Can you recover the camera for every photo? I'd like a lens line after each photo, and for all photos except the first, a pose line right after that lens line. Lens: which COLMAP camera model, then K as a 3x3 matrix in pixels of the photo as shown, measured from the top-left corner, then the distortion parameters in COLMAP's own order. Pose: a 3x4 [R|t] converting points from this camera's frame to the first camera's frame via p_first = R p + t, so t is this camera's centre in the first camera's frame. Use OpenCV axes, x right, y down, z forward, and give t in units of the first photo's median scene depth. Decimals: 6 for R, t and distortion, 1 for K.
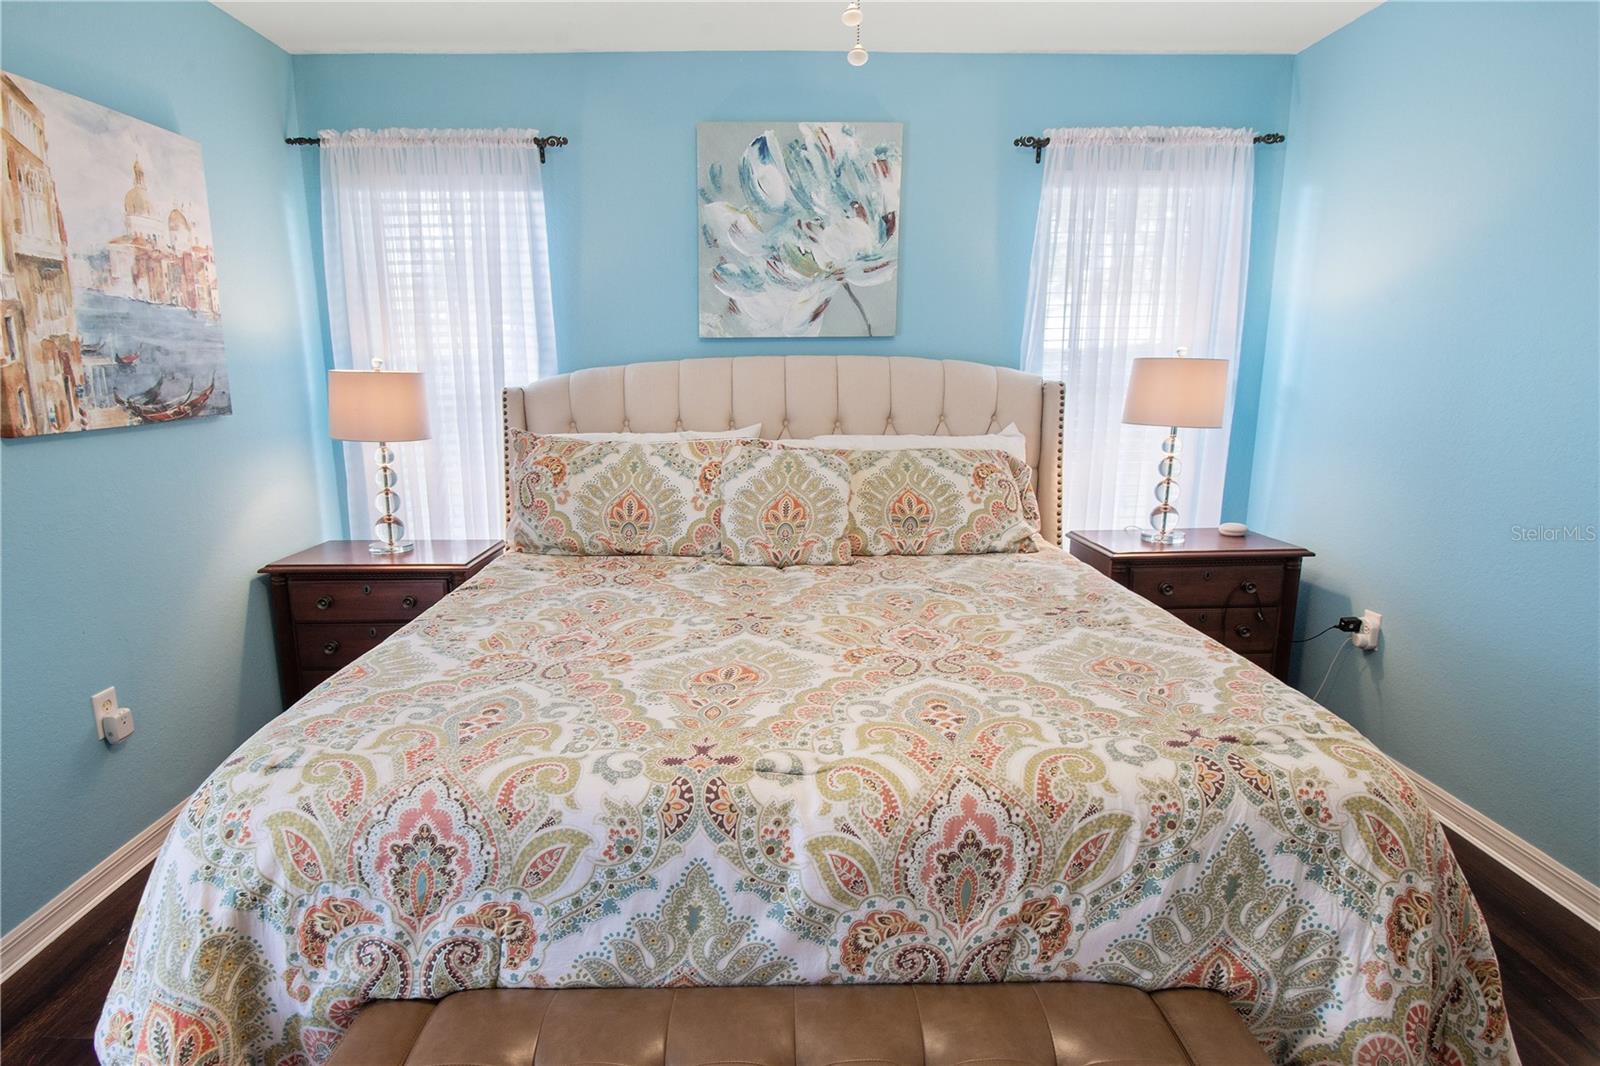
lens RADIAL K [[832.9, 0, 798.9], [0, 832.9, 529.6], [0, 0, 1]] dist [-0.019538, -0.002091]
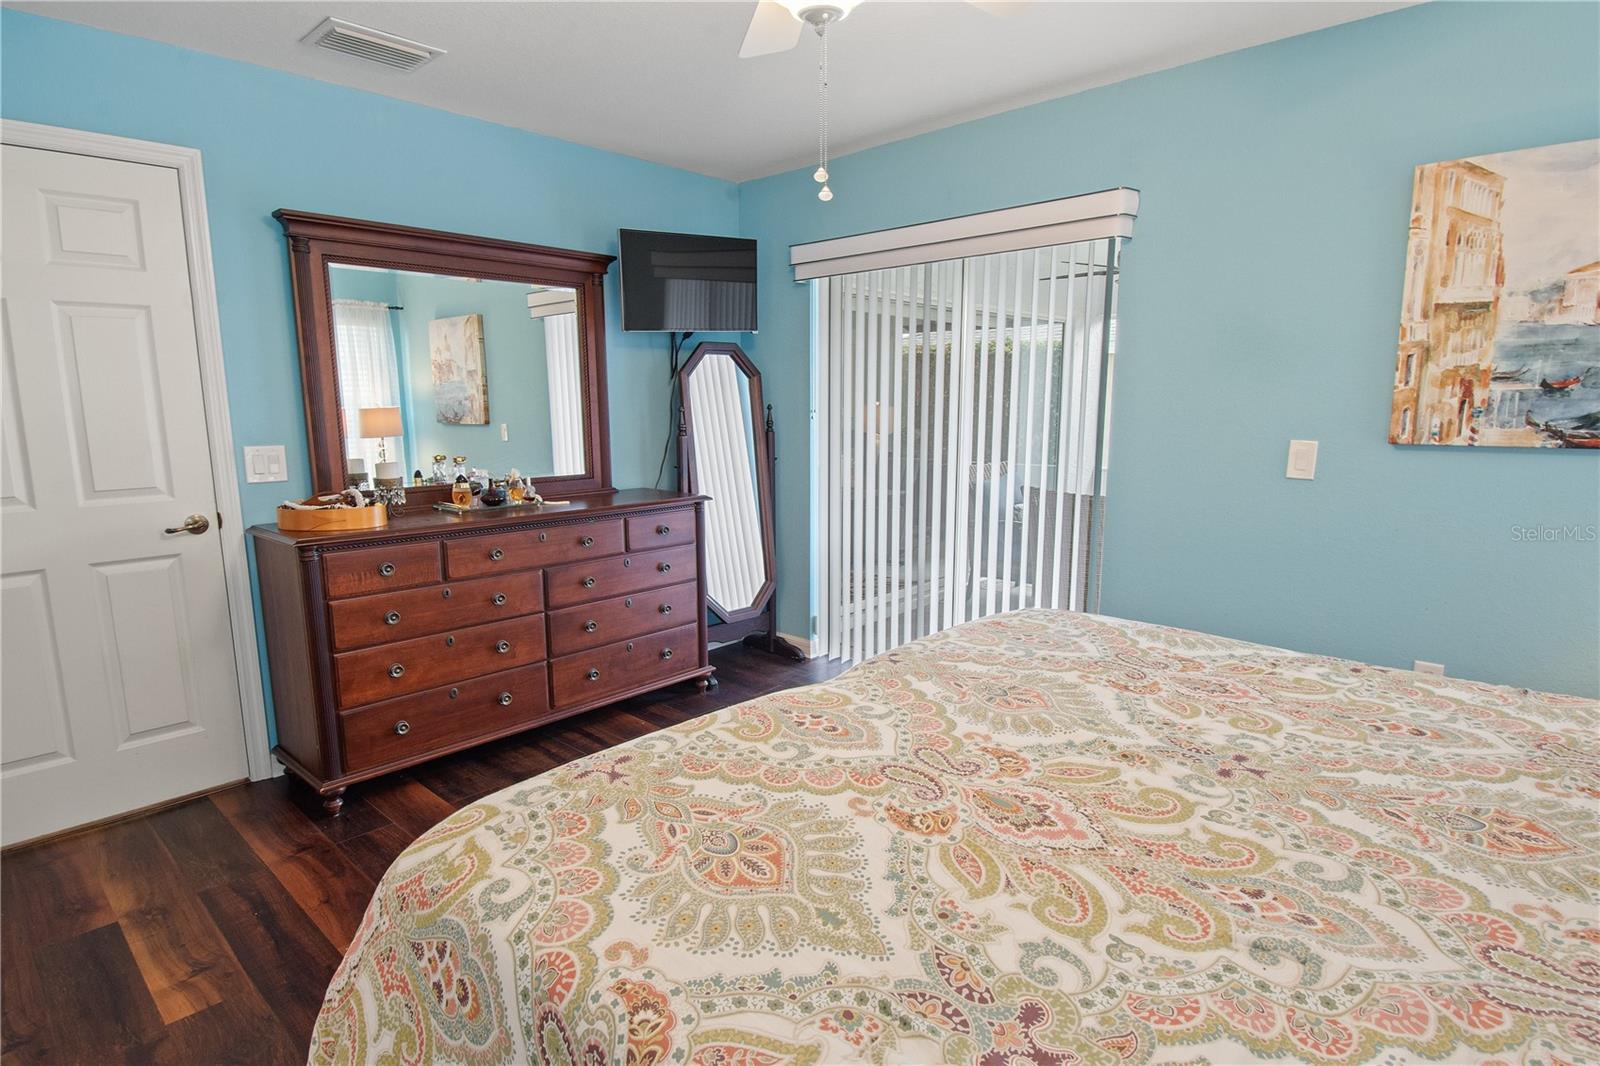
lens RADIAL K [[832.9, 0, 800.6], [0, 832.9, 541.2], [0, 0, 1]] dist [-0.019538, -0.002091]
pose [[-0.694965, 0.138345, -0.705609, 0.668694], [-0.123189, 0.943899, 0.306396, -0.243546], [0.708412, 0.299858, -0.638935, 1.159141]]
